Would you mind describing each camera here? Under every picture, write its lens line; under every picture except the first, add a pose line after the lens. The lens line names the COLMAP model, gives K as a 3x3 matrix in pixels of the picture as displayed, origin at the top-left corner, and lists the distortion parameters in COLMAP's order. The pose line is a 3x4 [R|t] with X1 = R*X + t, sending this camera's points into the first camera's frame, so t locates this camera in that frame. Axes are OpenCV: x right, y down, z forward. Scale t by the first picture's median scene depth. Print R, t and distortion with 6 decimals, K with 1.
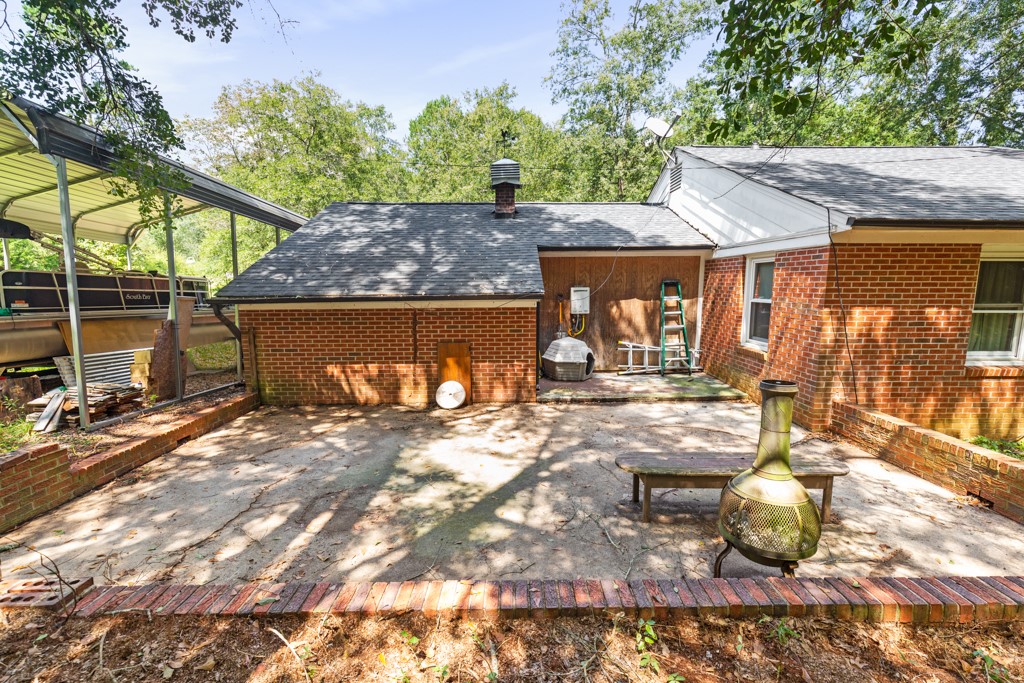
lens RADIAL K [[454.8, 0, 516.5], [0, 454.8, 355.3], [0, 0, 1]] dist [0.014790, -0.000057]
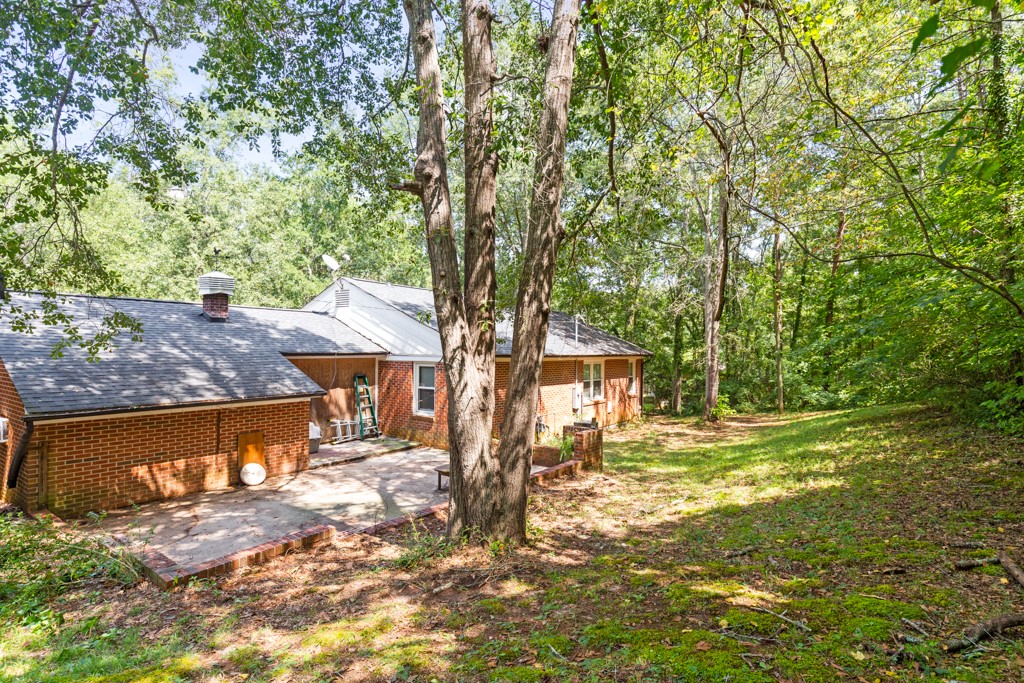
lens RADIAL K [[534.4, 0, 512.0], [0, 534.4, 341.5], [0, 0, 1]] dist [0.000693, 0.000123]
pose [[0.609821, 0.015856, 0.792380, -0.881608], [0.110366, 0.988359, -0.104716, -0.042469], [-0.784817, 0.151310, 0.600972, -0.520101]]
